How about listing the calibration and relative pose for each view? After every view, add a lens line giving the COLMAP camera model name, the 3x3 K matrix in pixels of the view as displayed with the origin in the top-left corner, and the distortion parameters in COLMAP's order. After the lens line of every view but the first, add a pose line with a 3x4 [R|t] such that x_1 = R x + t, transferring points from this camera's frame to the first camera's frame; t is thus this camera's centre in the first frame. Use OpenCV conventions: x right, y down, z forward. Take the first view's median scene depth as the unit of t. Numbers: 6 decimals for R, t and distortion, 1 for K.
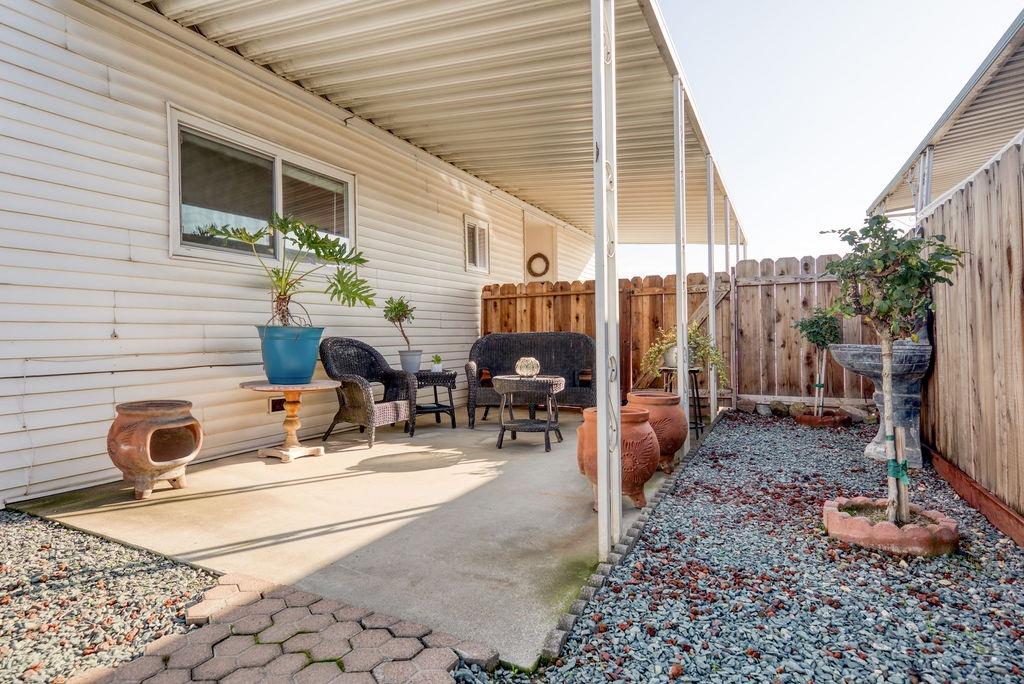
lens RADIAL K [[548.7, 0, 506.3], [0, 548.7, 341.9], [0, 0, 1]] dist [0.000337, -0.000276]
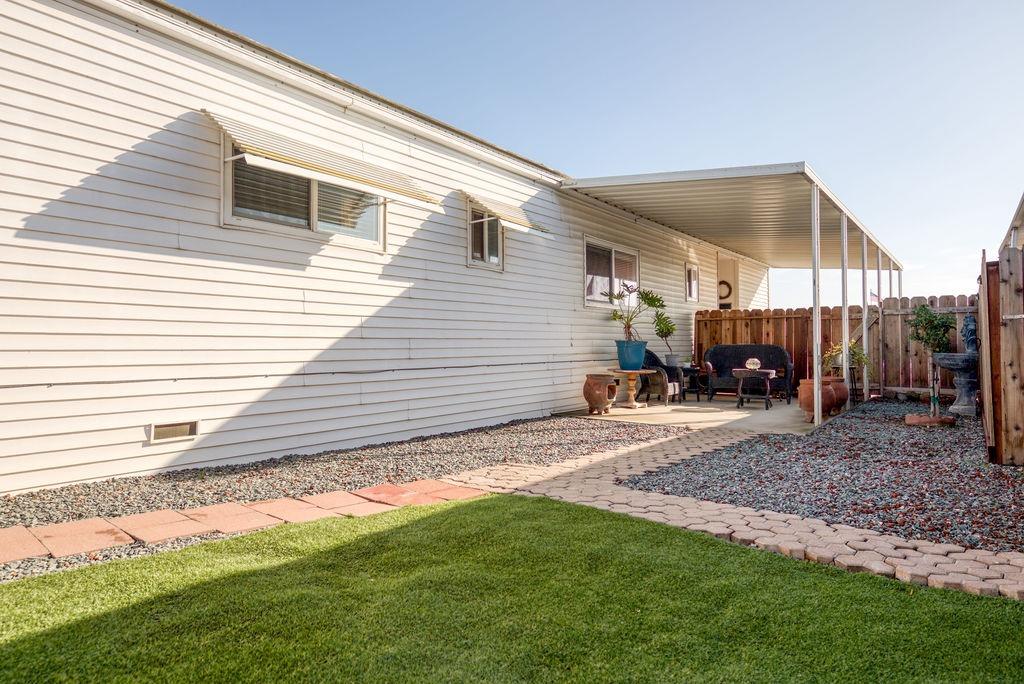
lens RADIAL K [[664.2, 0, 512.0], [0, 664.2, 342.0], [0, 0, 1]] dist [0.014030, 0.000166]
pose [[0.989326, 0.008780, -0.145454, -0.335997], [-0.010747, 0.999861, -0.012744, 0.007624], [0.145322, 0.014171, 0.989283, -1.000996]]
